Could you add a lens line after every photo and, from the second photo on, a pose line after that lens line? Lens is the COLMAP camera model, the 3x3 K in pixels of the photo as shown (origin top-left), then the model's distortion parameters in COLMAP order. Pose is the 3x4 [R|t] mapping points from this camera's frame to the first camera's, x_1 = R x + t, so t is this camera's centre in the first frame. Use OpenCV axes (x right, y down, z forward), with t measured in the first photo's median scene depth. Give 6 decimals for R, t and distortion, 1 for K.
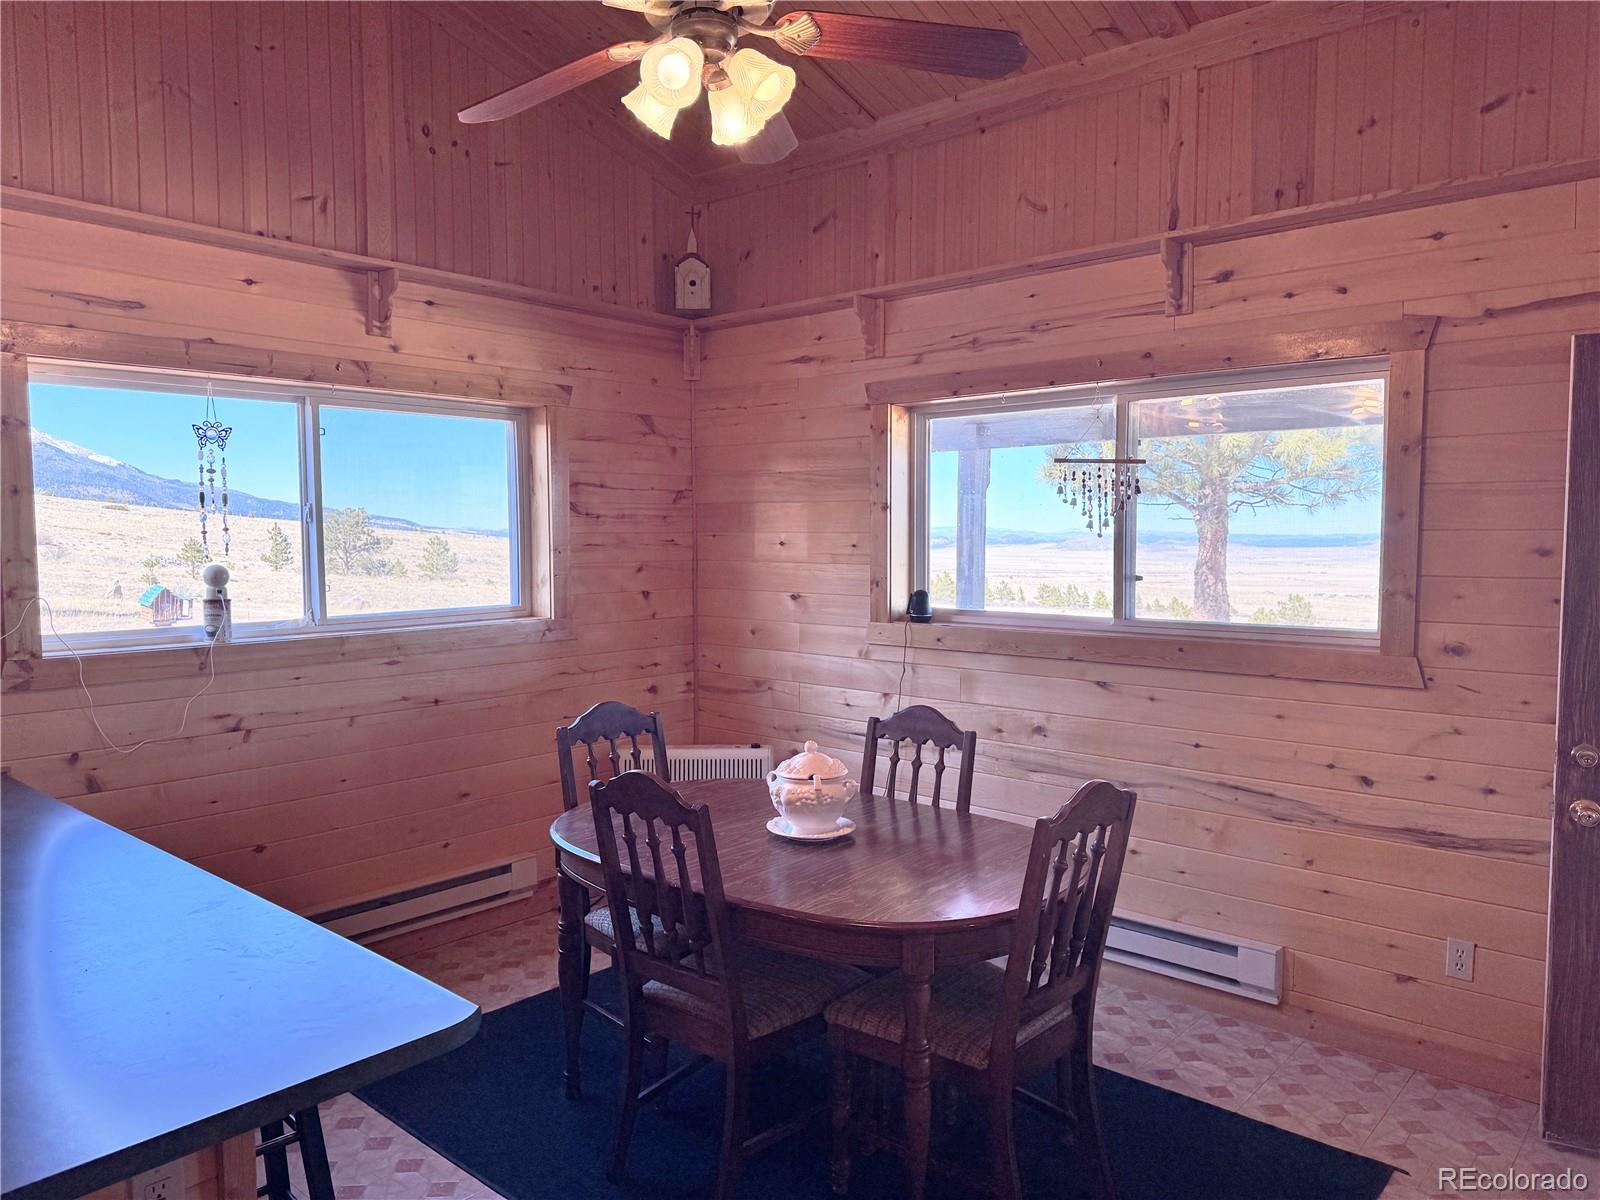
lens RADIAL K [[1109.9, 0, 800.0], [0, 1109.9, 600.0], [0, 0, 1]] dist [0.108637, -0.145379]
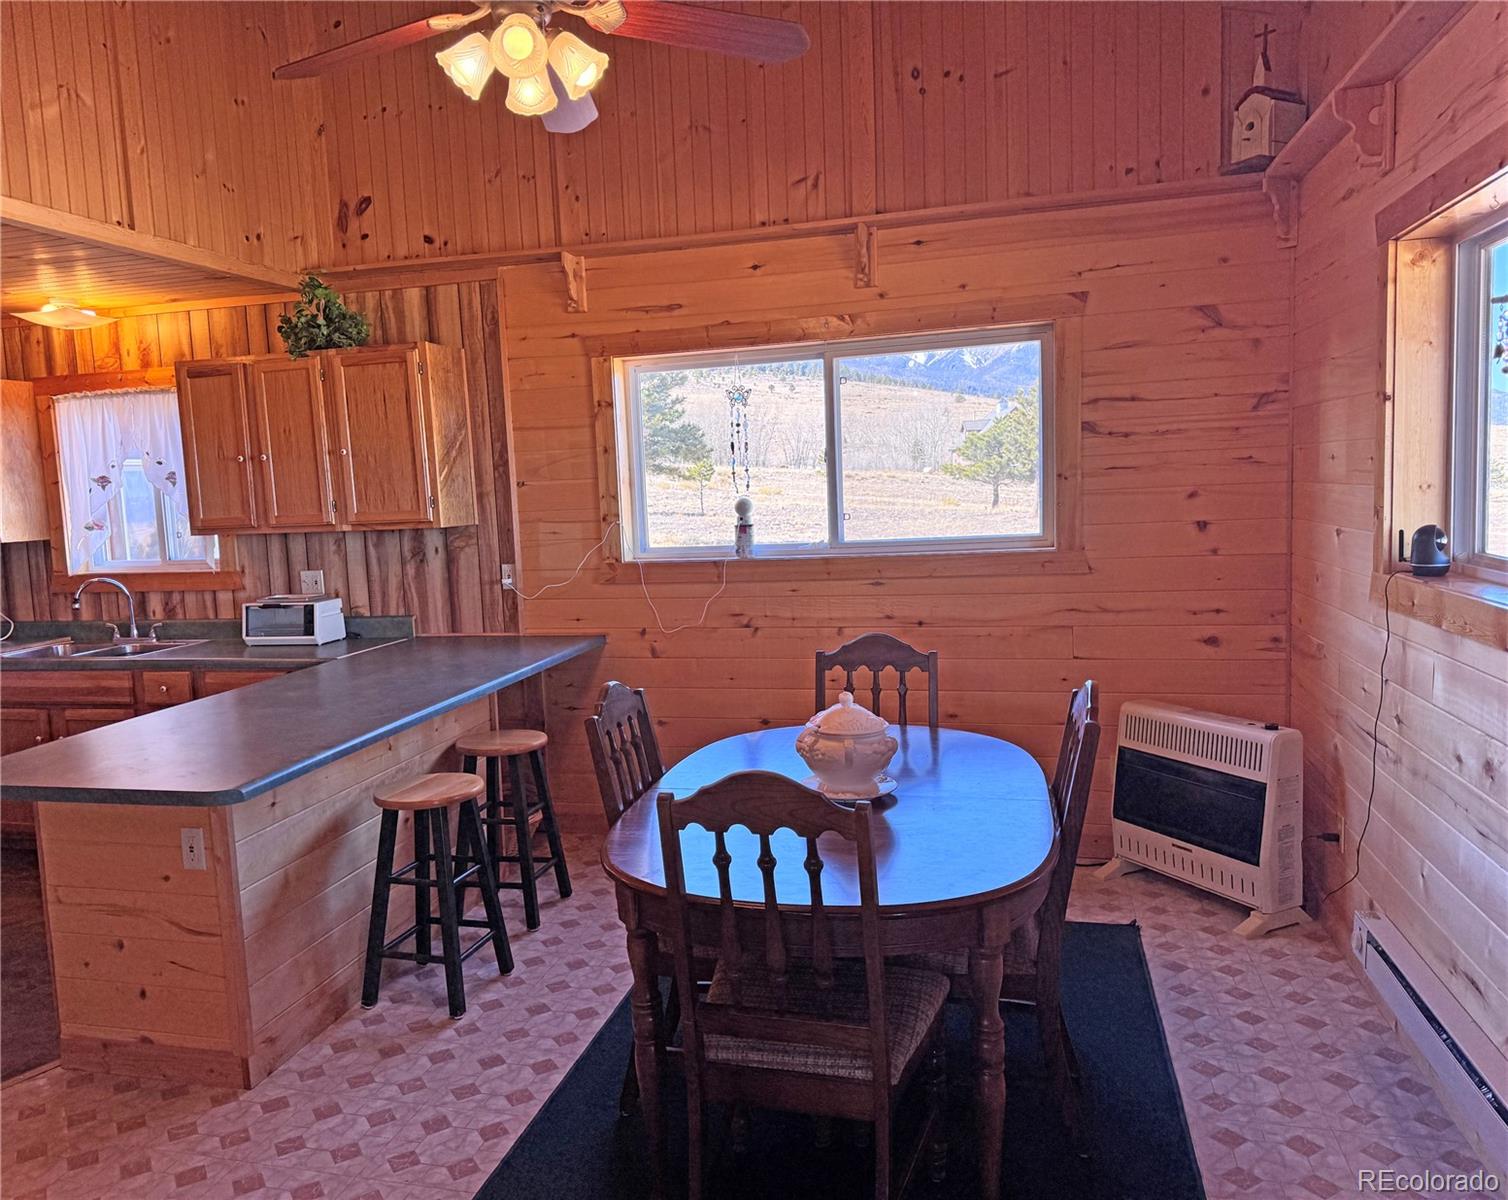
lens RADIAL K [[1134.1, 0, 714.0], [0, 1134.1, 592.6], [0, 0, 1]] dist [0.141177, -0.195406]
pose [[0.445439, 0.070697, -0.892517, 0.564431], [-0.013907, 0.997304, 0.072057, -0.014301], [0.895204, -0.019685, 0.445221, 0.348964]]
